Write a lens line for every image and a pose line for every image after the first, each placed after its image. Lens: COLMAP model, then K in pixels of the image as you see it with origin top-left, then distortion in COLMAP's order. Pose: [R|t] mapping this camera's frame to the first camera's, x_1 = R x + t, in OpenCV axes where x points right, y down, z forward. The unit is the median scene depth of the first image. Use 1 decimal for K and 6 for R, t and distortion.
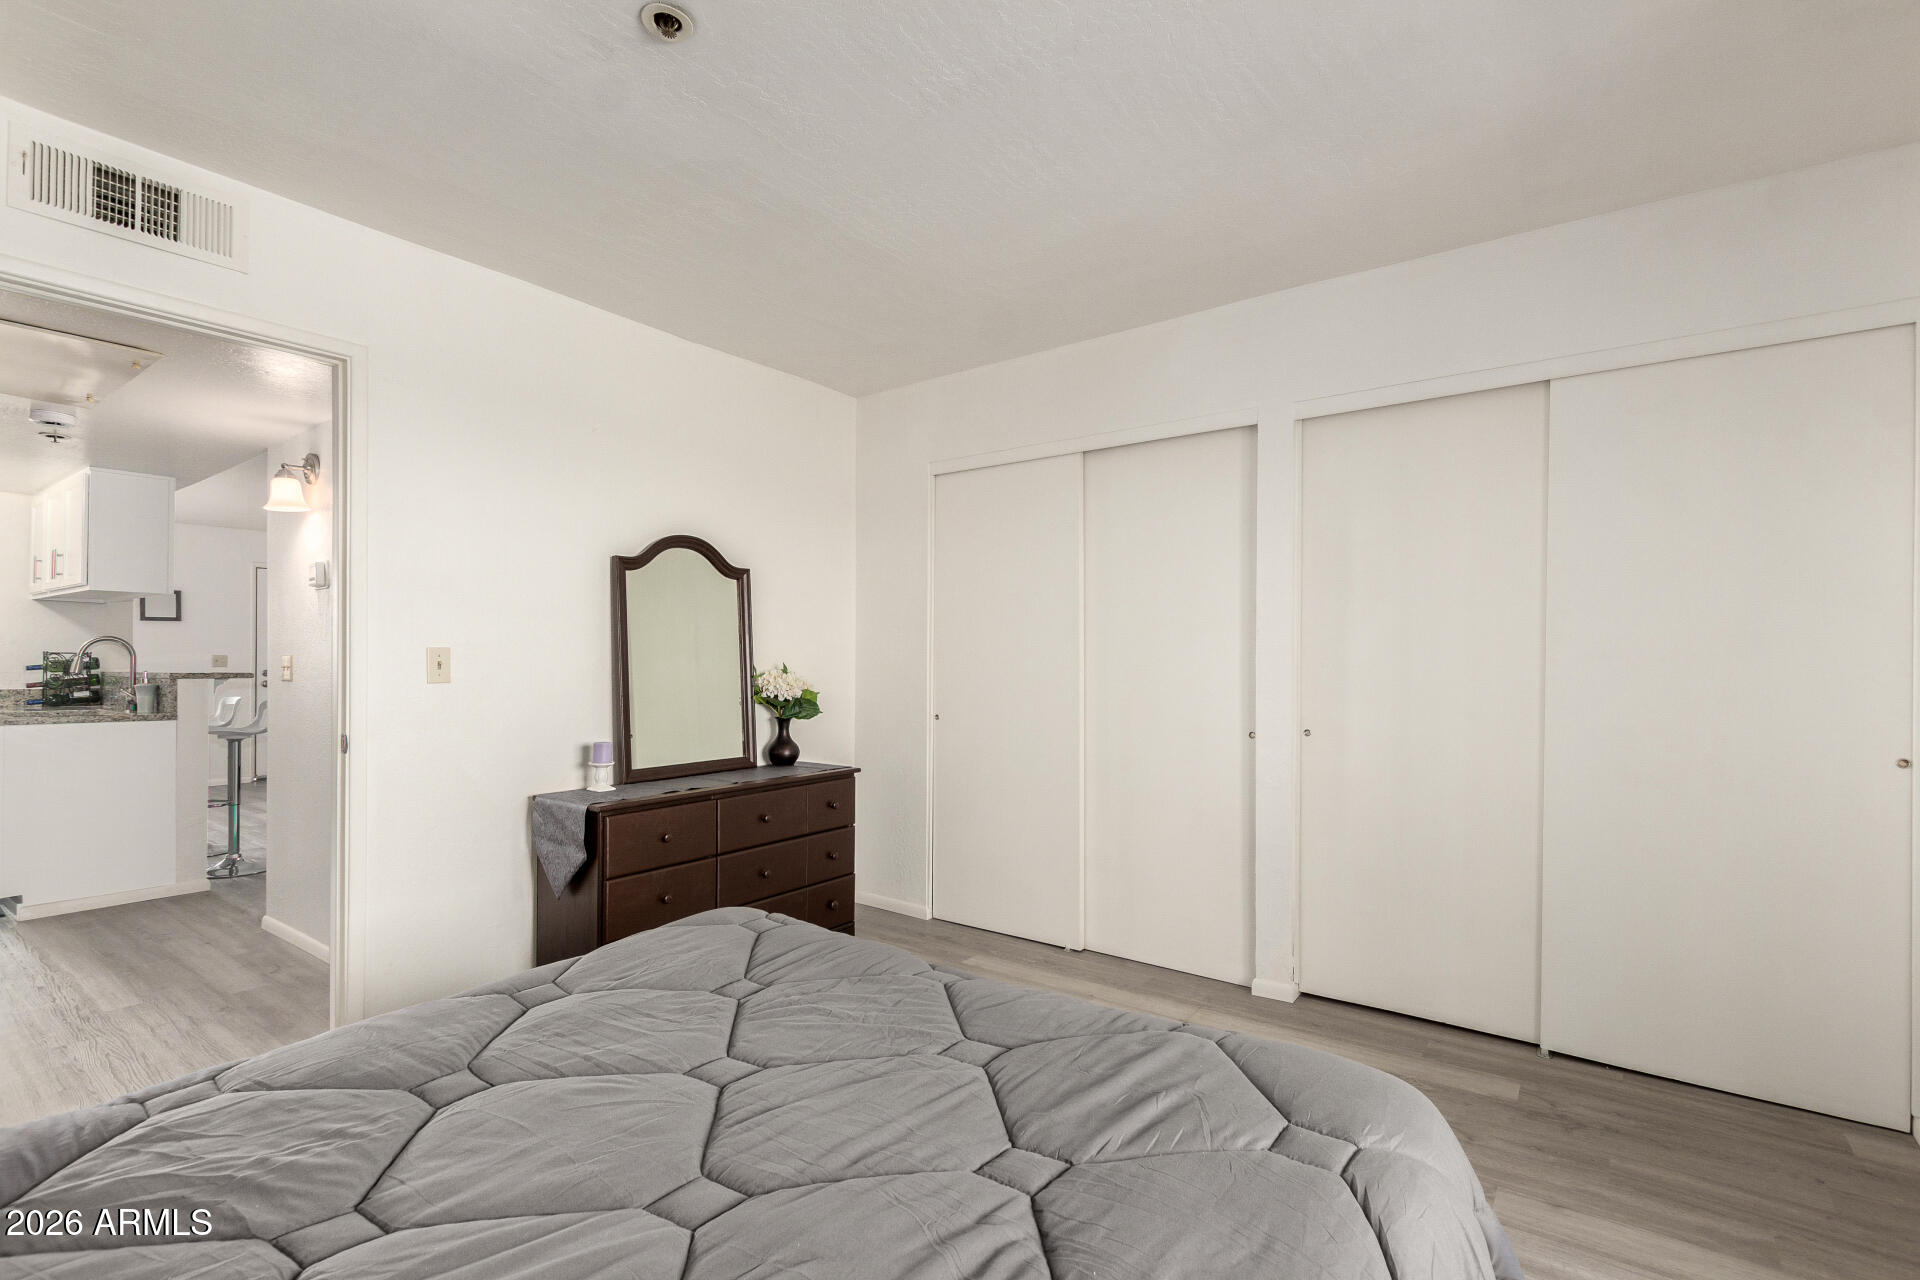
lens RADIAL K [[893.3, 0, 964.9], [0, 893.3, 648.7], [0, 0, 1]] dist [0.003619, 0.000197]
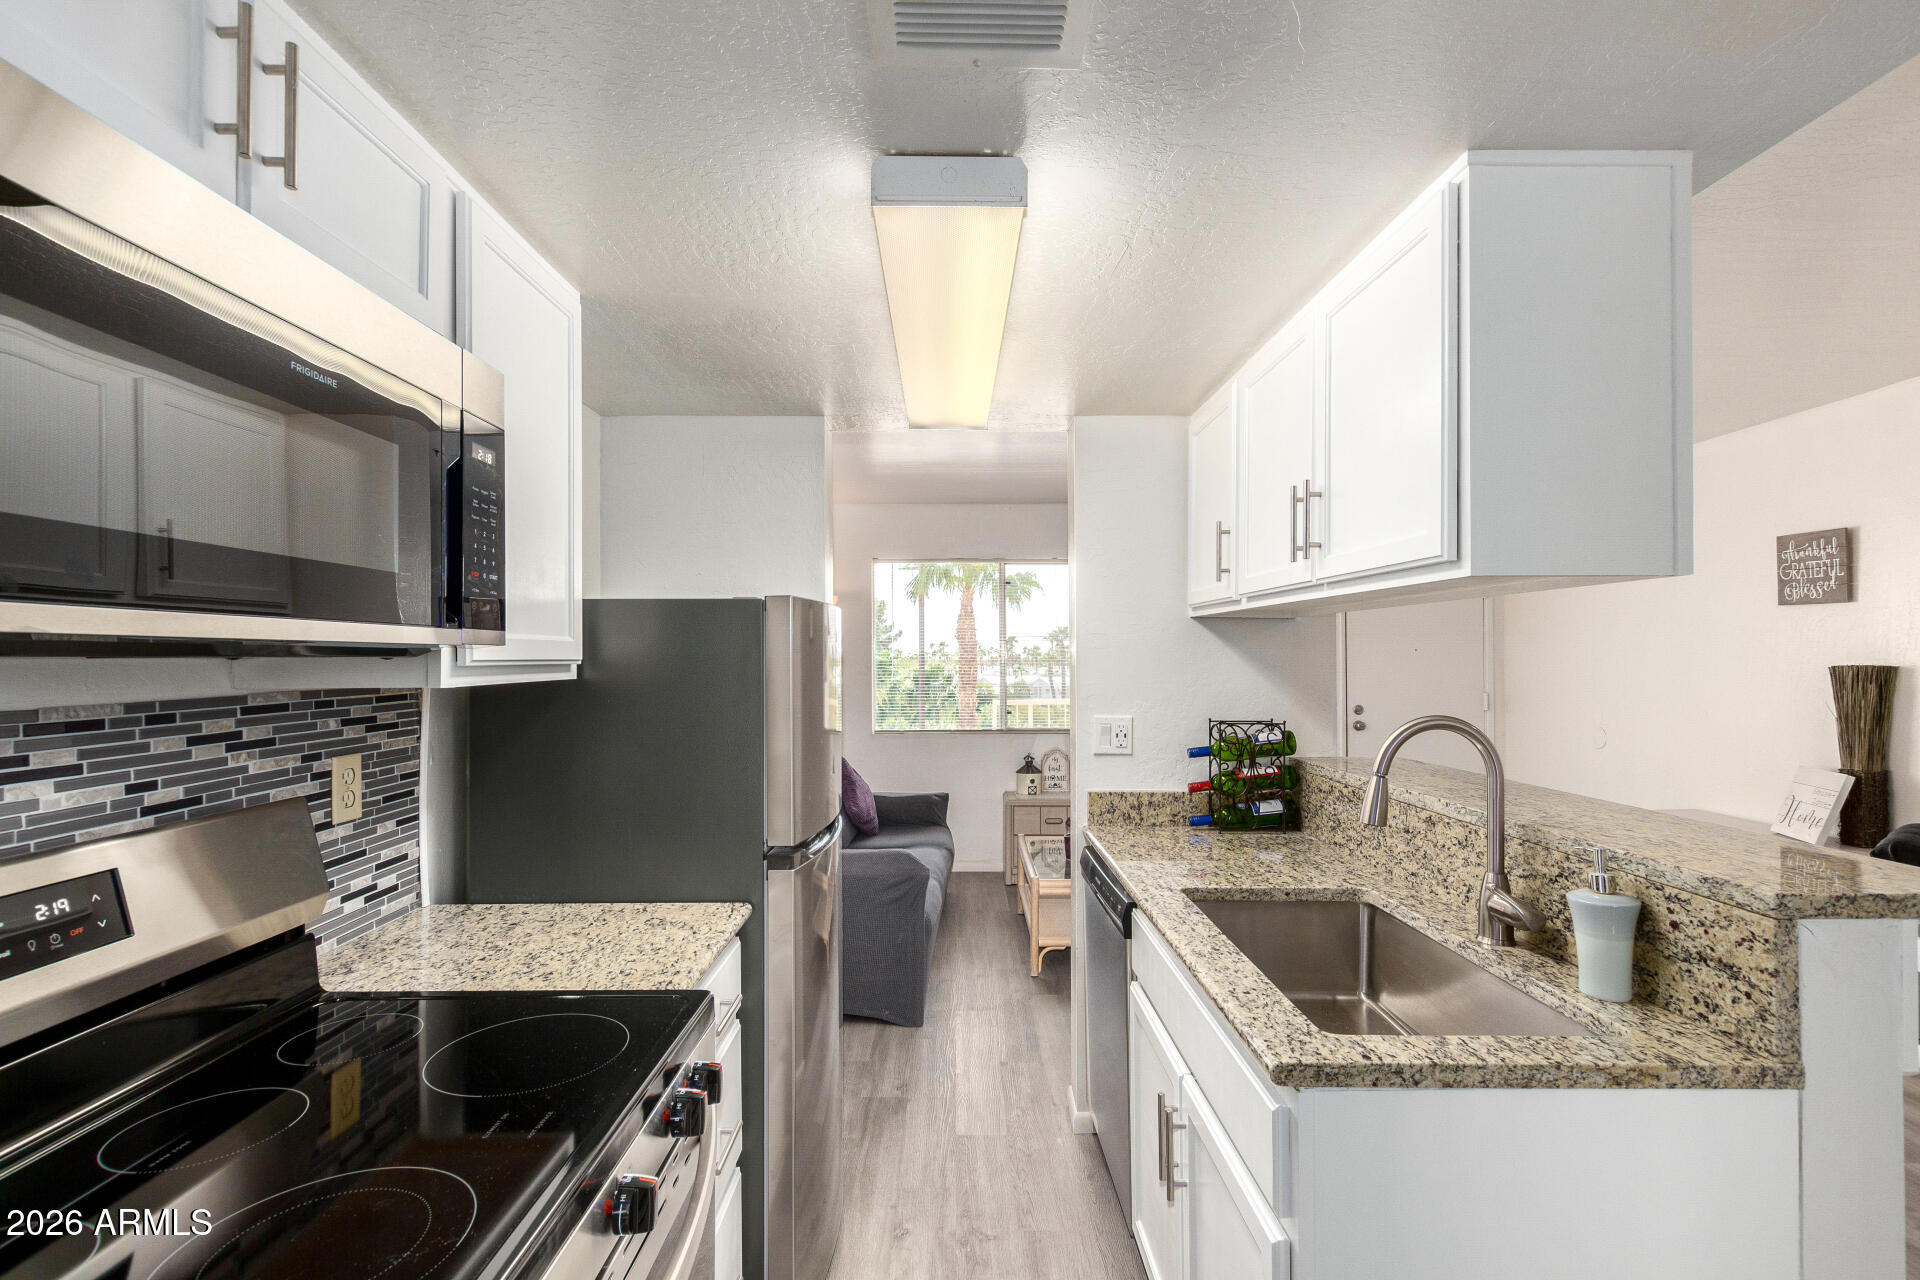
lens RADIAL K [[893.3, 0, 963.1], [0, 893.3, 647.3], [0, 0, 1]] dist [0.003619, 0.000197]
pose [[0.610453, -0.016526, -0.791880, -0.710406], [0.019785, 0.999789, -0.005613, -0.037549], [0.791806, -0.012241, 0.610651, 0.580459]]
